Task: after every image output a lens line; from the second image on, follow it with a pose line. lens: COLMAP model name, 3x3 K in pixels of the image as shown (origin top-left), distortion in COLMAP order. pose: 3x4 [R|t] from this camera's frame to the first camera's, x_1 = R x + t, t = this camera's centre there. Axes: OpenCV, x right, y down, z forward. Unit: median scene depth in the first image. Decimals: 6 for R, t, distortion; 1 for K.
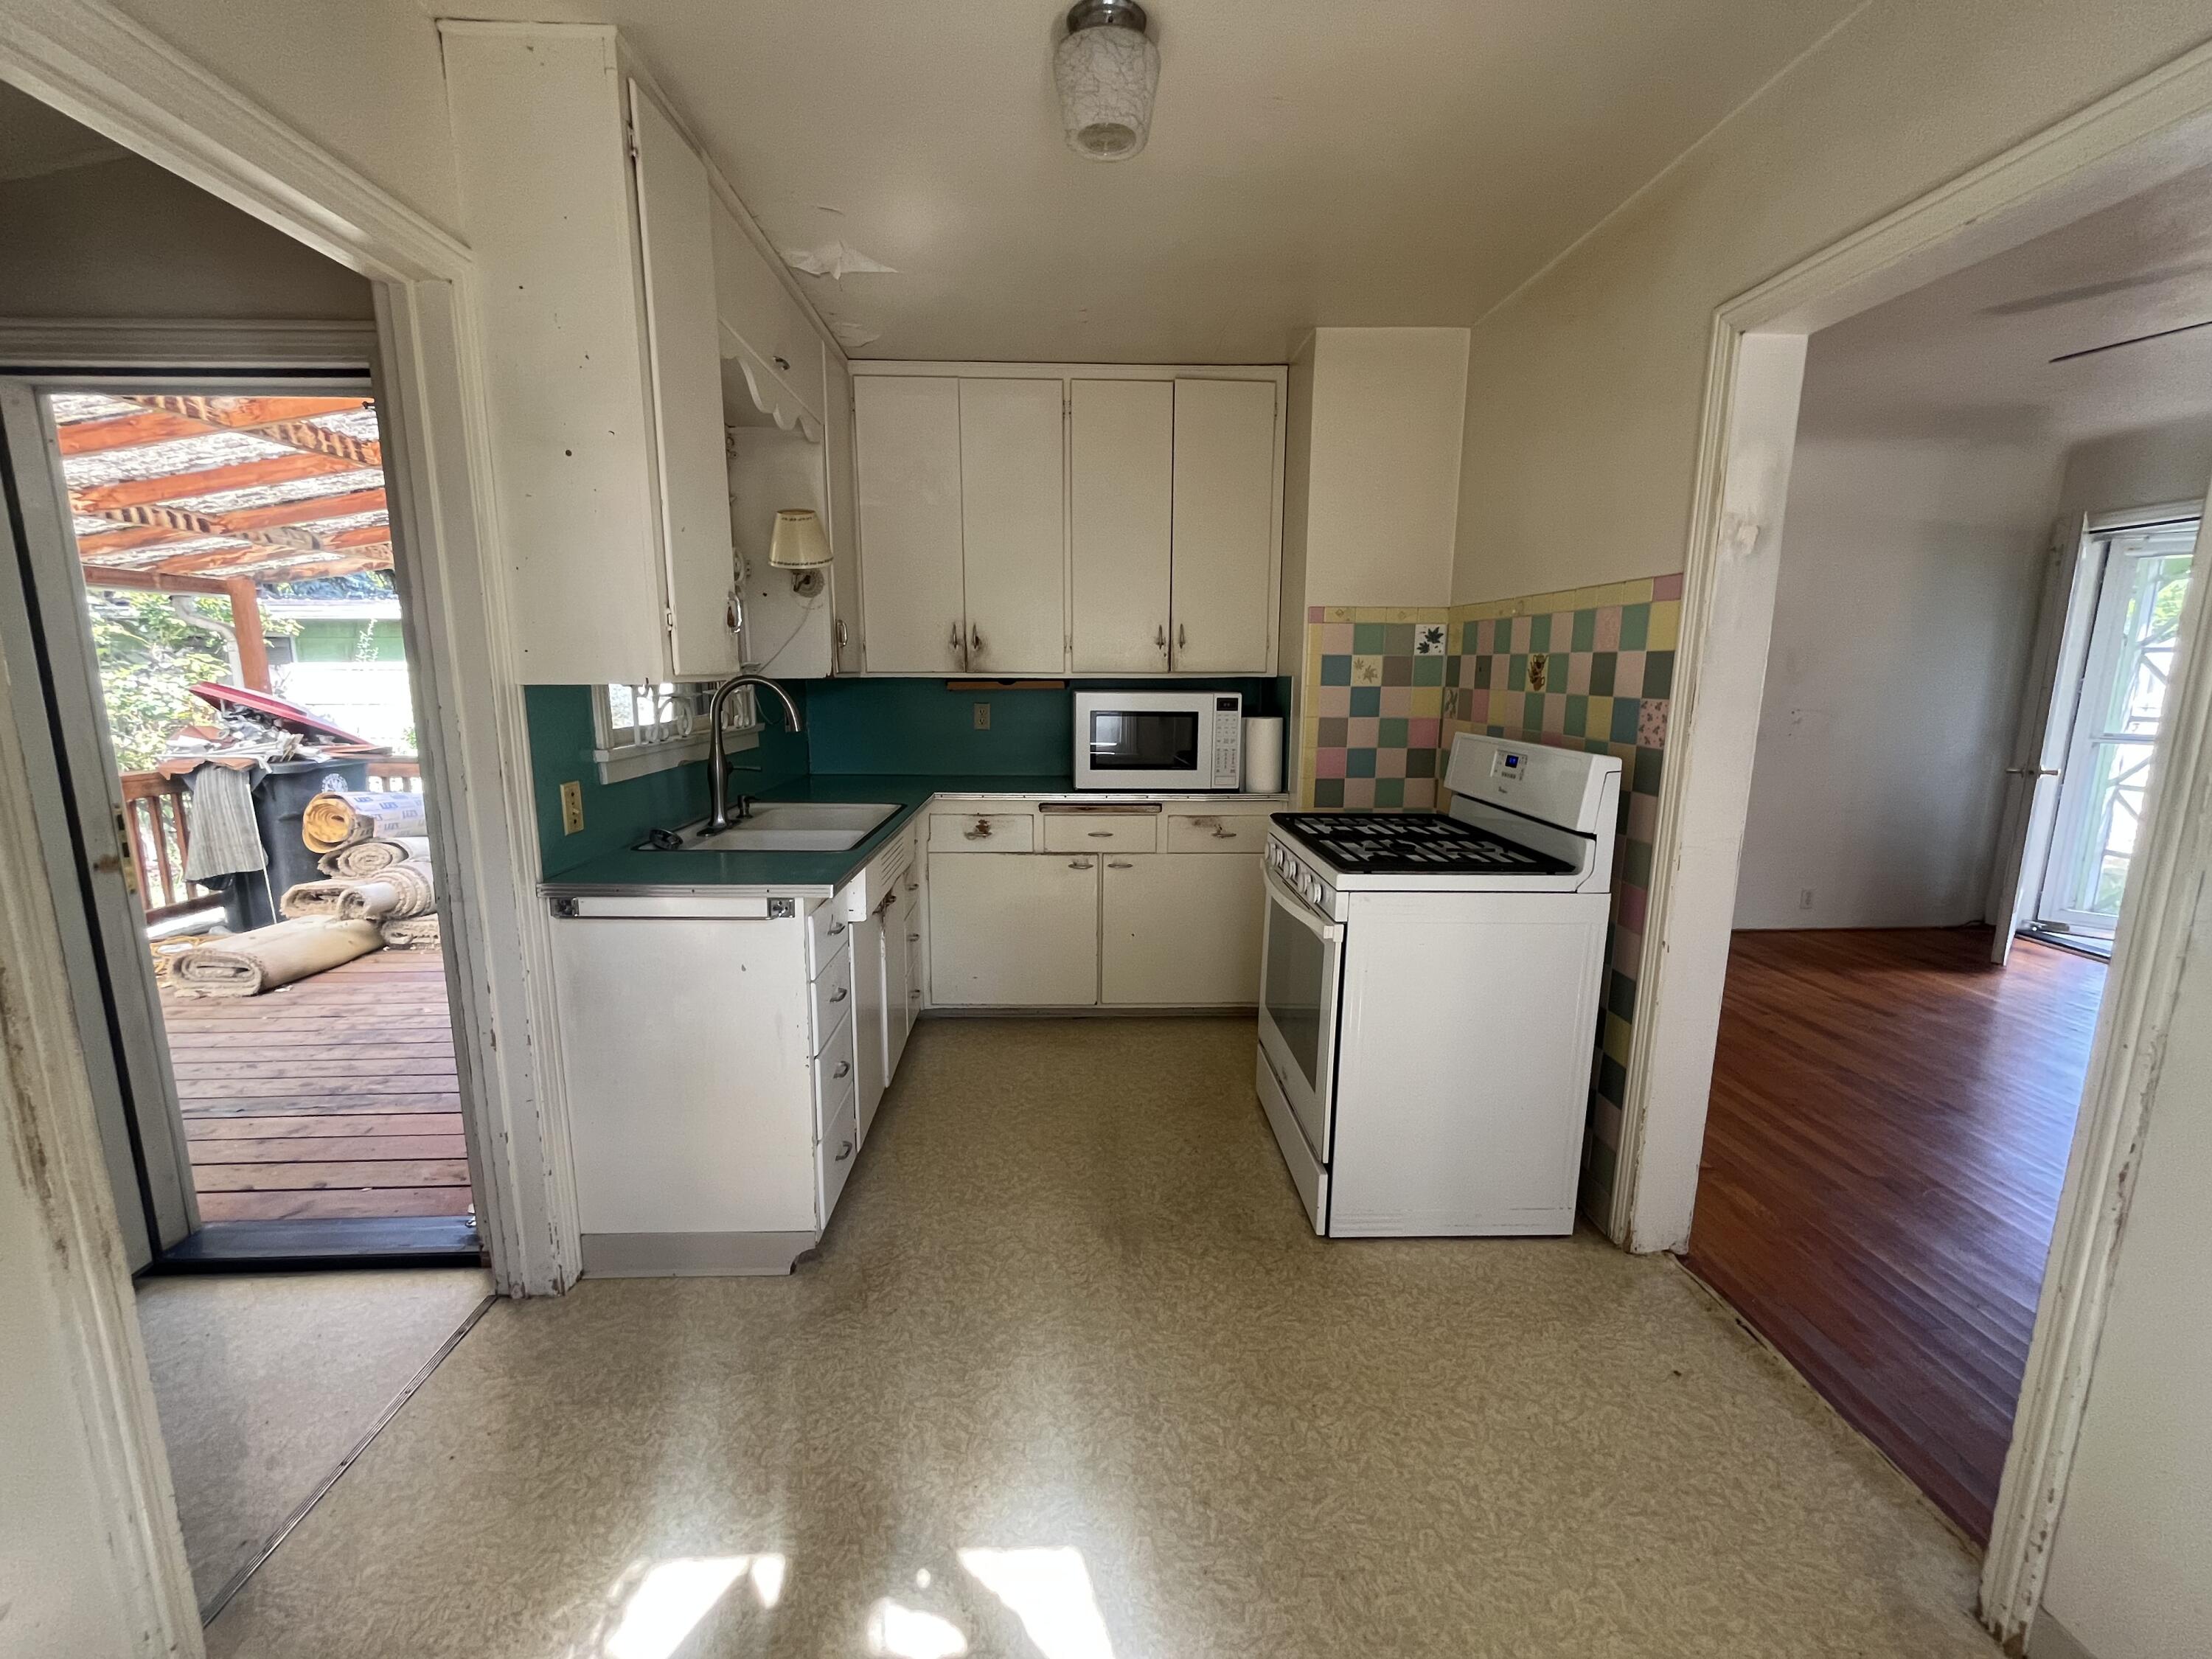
lens RADIAL K [[905.3, 0, 1106.0], [0, 905.3, 829.5], [0, 0, 1]] dist [0.000294, 0.000134]
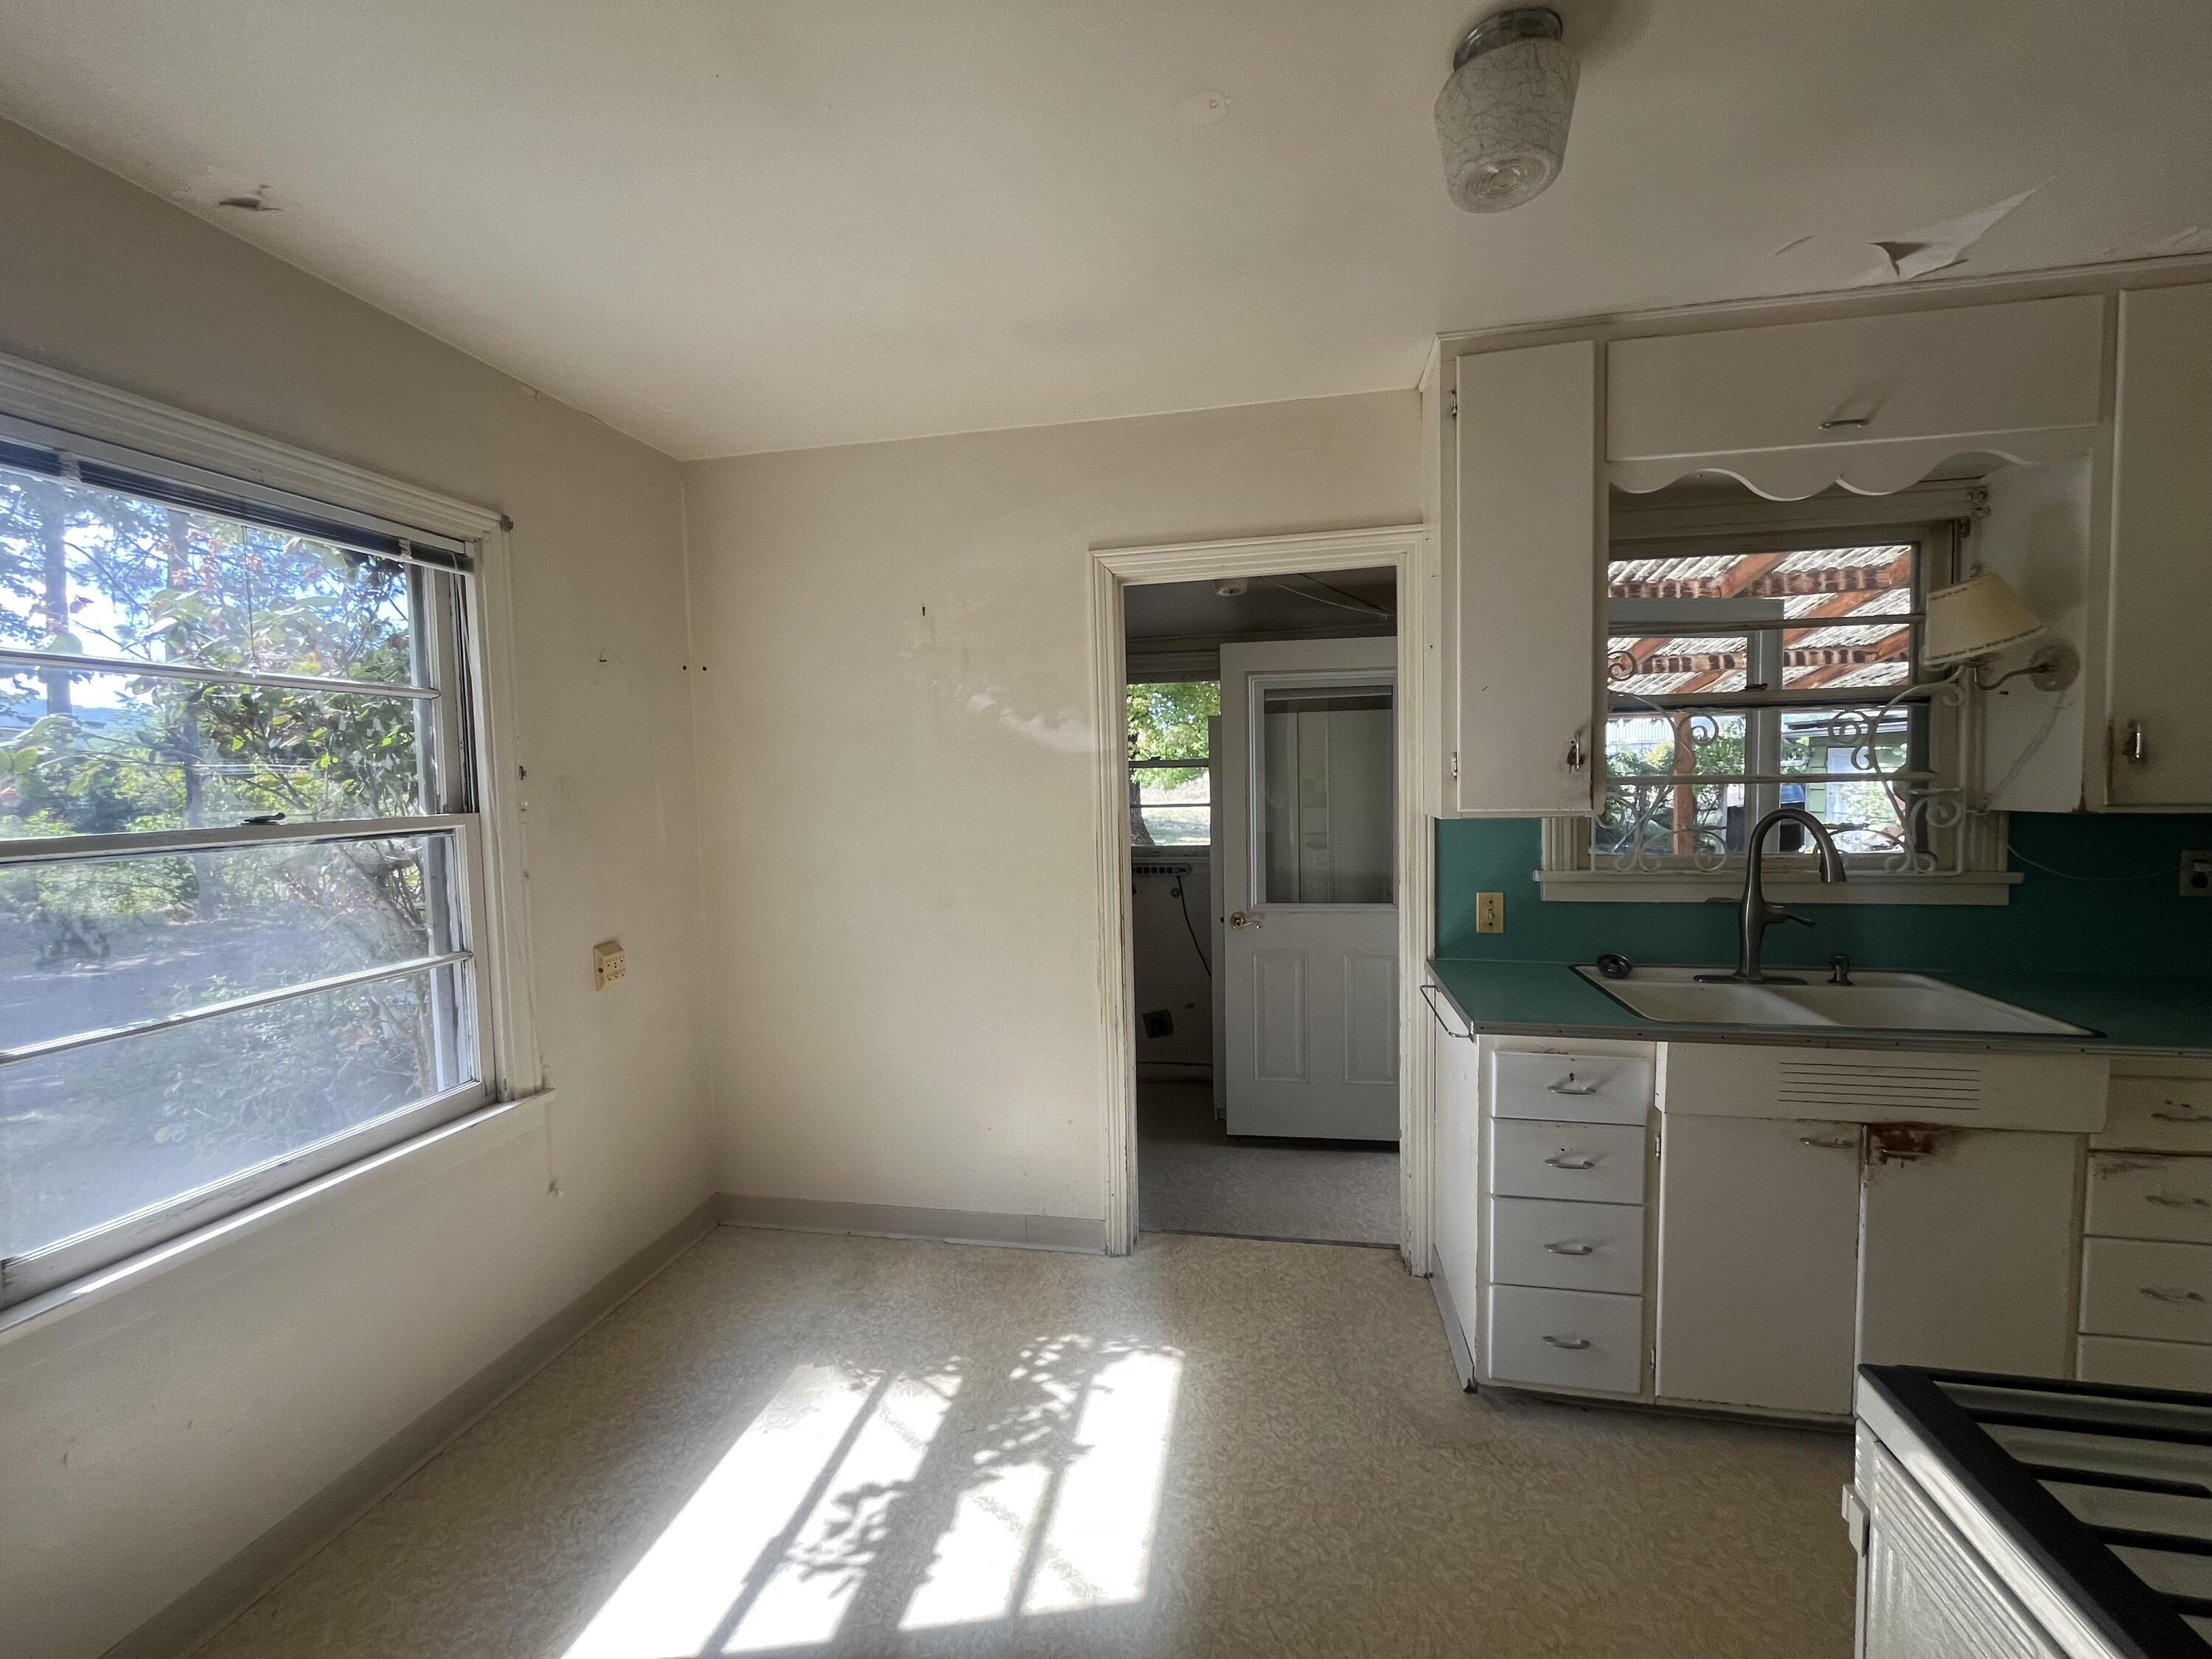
lens RADIAL K [[905.3, 0, 1106.0], [0, 905.3, 829.5], [0, 0, 1]] dist [0.000294, 0.000134]
pose [[-0.244191, 0.061186, -0.967795, 0.481745], [-0.149326, 0.983731, 0.099871, -0.120270], [0.958161, 0.168904, -0.231082, 0.507352]]
